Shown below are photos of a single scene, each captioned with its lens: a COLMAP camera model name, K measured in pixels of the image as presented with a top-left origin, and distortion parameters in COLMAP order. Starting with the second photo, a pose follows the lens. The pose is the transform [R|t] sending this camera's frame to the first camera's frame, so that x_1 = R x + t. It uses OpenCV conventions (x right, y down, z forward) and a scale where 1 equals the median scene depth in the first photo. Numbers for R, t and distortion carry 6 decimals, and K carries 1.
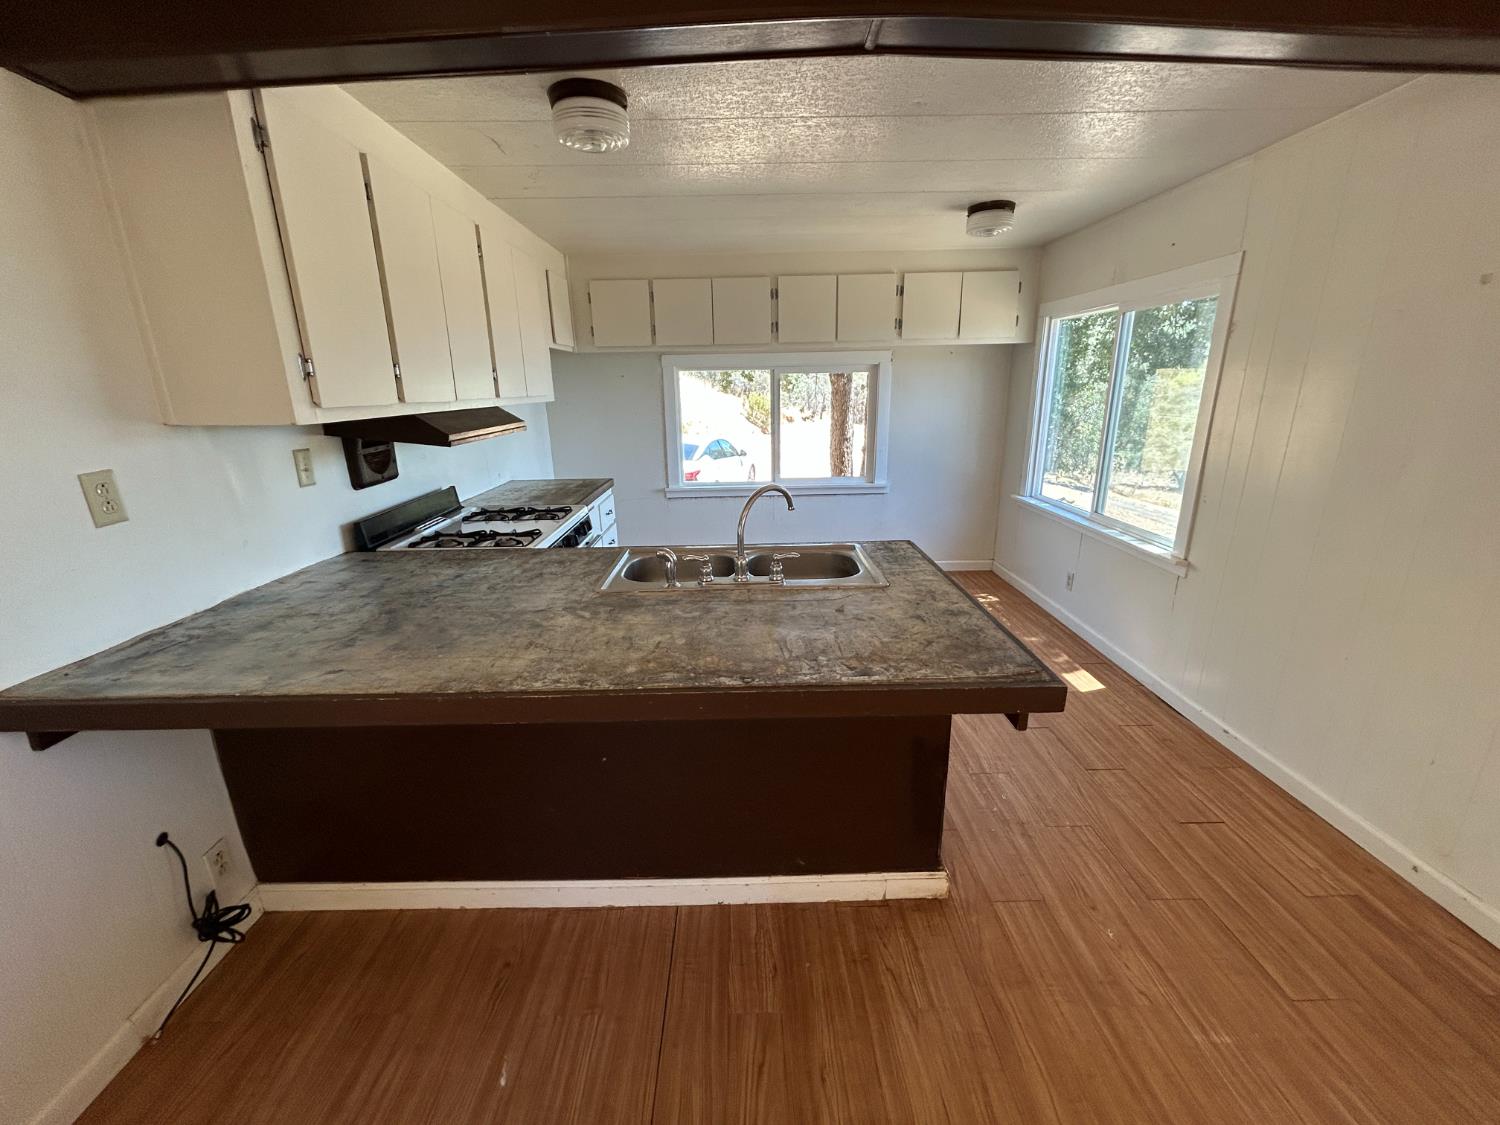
lens RADIAL K [[609.2, 0, 746.7], [0, 609.2, 558.8], [0, 0, 1]] dist [0.002216, 0.001847]
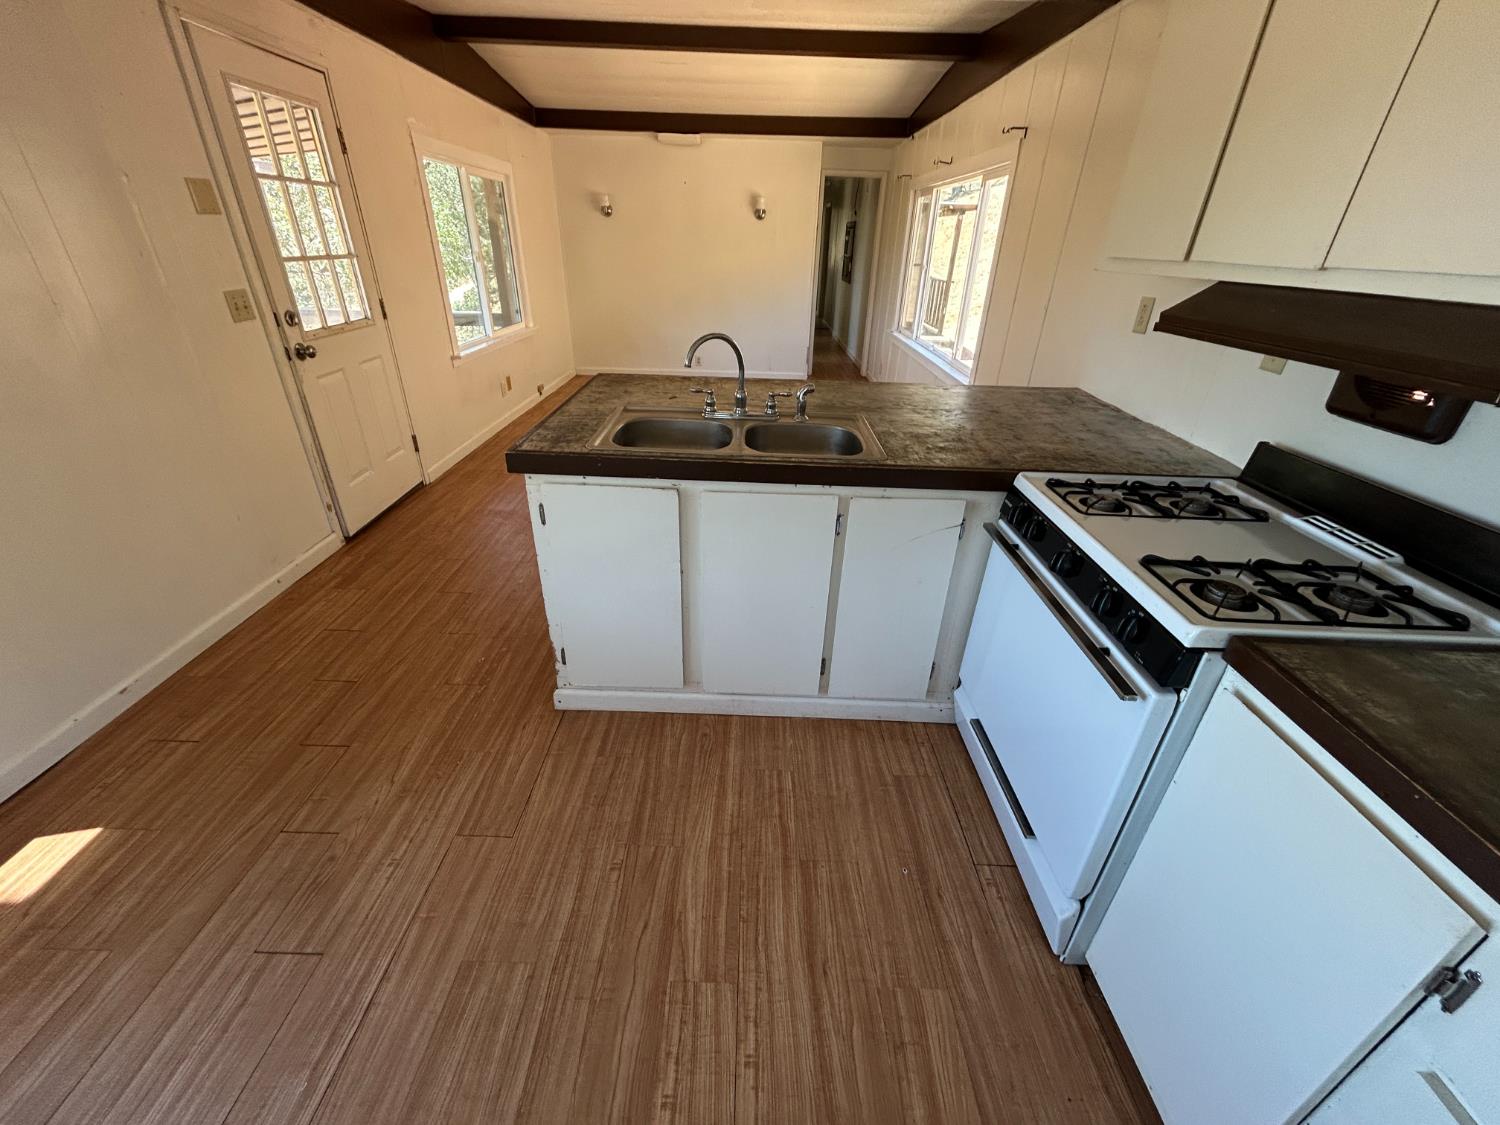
lens RADIAL K [[609.2, 0, 753.7], [0, 609.2, 562.8], [0, 0, 1]] dist [0.002216, 0.001847]
pose [[-0.999816, -0.018674, -0.004457, -0.031050], [-0.016547, 0.720478, 0.693280, -0.498685], [-0.009735, 0.693226, -0.720654, 1.806978]]
